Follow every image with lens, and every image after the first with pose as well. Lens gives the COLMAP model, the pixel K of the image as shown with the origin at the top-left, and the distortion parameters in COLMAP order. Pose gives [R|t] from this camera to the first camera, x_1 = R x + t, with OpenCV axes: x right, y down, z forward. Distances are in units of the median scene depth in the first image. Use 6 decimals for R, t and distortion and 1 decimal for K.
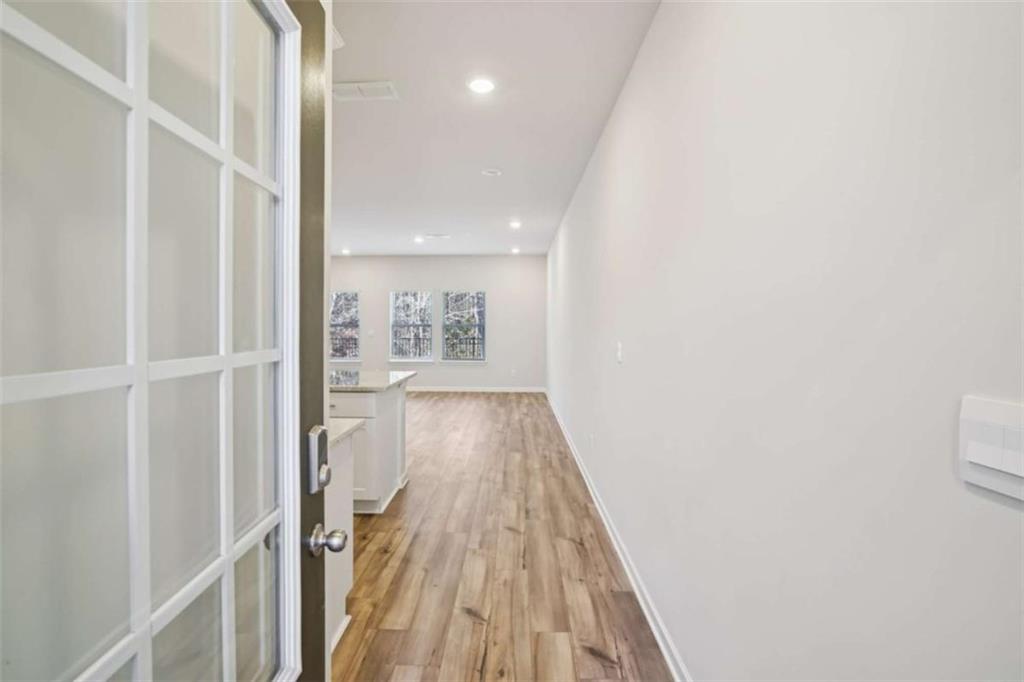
lens RADIAL K [[466.8, 0, 491.2], [0, 466.8, 339.7], [0, 0, 1]] dist [-0.025188, 0.000589]
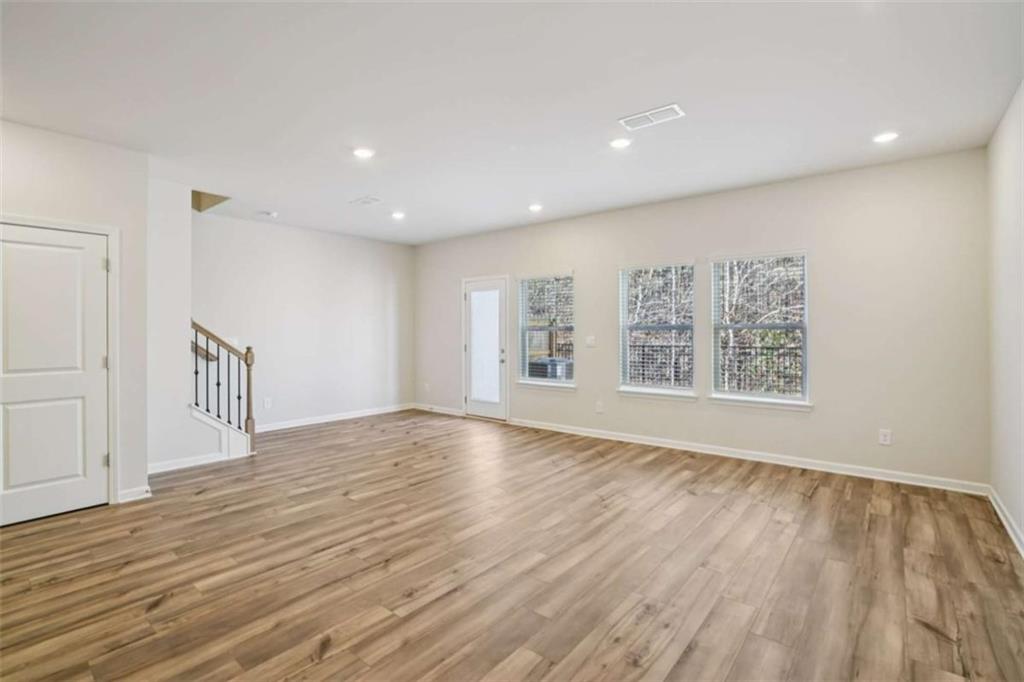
lens RADIAL K [[466.8, 0, 491.2], [0, 466.8, 339.7], [0, 0, 1]] dist [-0.025188, 0.000589]
pose [[0.785032, 0.010471, -0.619367, 0.021437], [-0.012983, 0.999916, 0.000449, -0.014697], [0.619319, 0.007689, 0.785101, 0.434663]]
